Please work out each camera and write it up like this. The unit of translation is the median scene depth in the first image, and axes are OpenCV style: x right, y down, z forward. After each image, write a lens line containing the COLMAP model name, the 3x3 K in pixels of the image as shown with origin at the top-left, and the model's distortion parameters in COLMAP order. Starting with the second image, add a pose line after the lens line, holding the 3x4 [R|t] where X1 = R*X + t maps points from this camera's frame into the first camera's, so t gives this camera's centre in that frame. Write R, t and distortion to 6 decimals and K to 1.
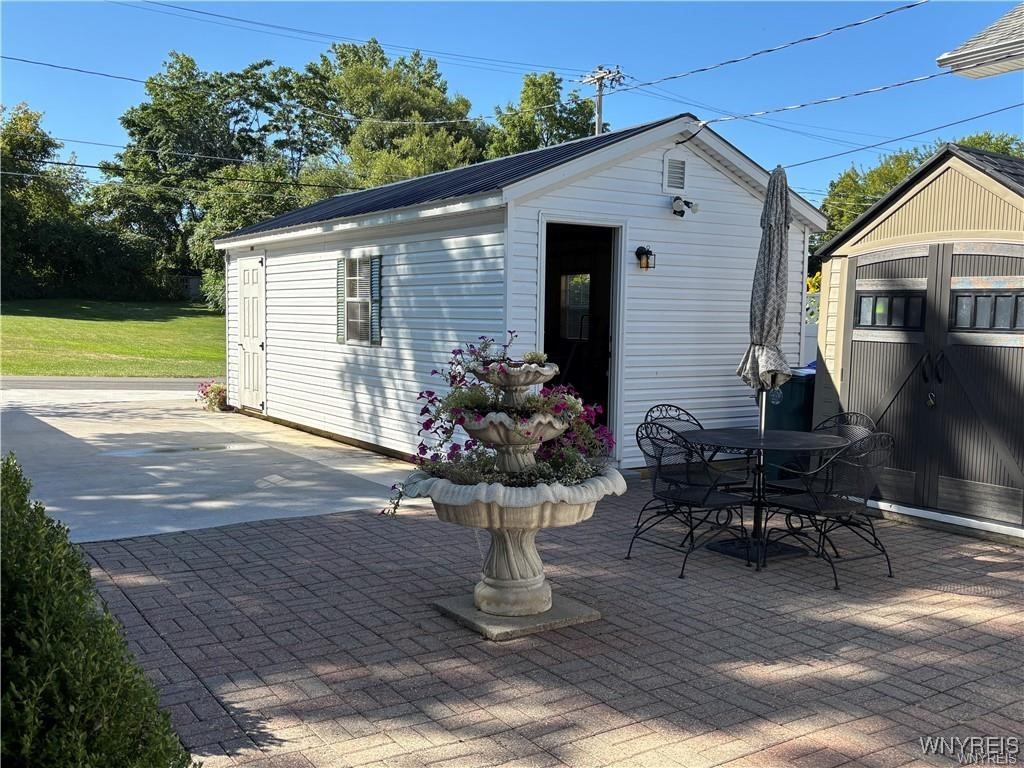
lens RADIAL K [[963.6, 0, 518.2], [0, 963.6, 384.0], [0, 0, 1]] dist [0.065965, 0.000000]
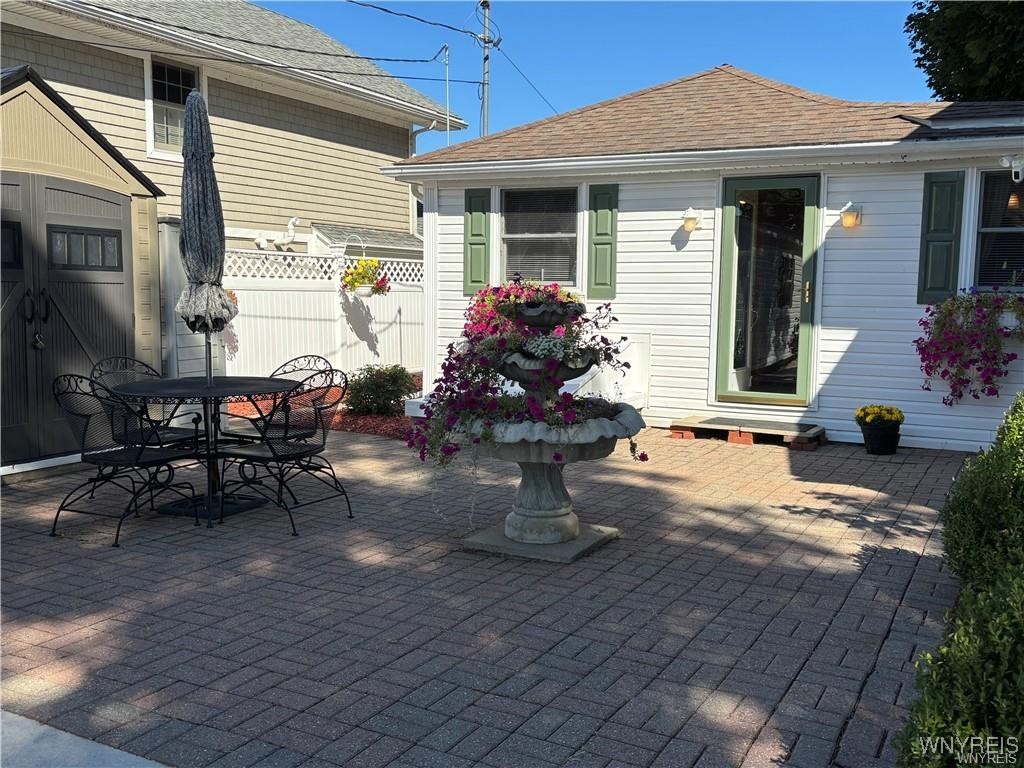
lens RADIAL K [[963.6, 0, 519.5], [0, 963.6, 390.2], [0, 0, 1]] dist [0.065965, 0.000000]
pose [[-0.473747, -0.111851, 0.873529, -0.895073], [0.047032, 0.987273, 0.151923, -0.086282], [-0.879404, 0.113057, -0.462457, 1.493485]]
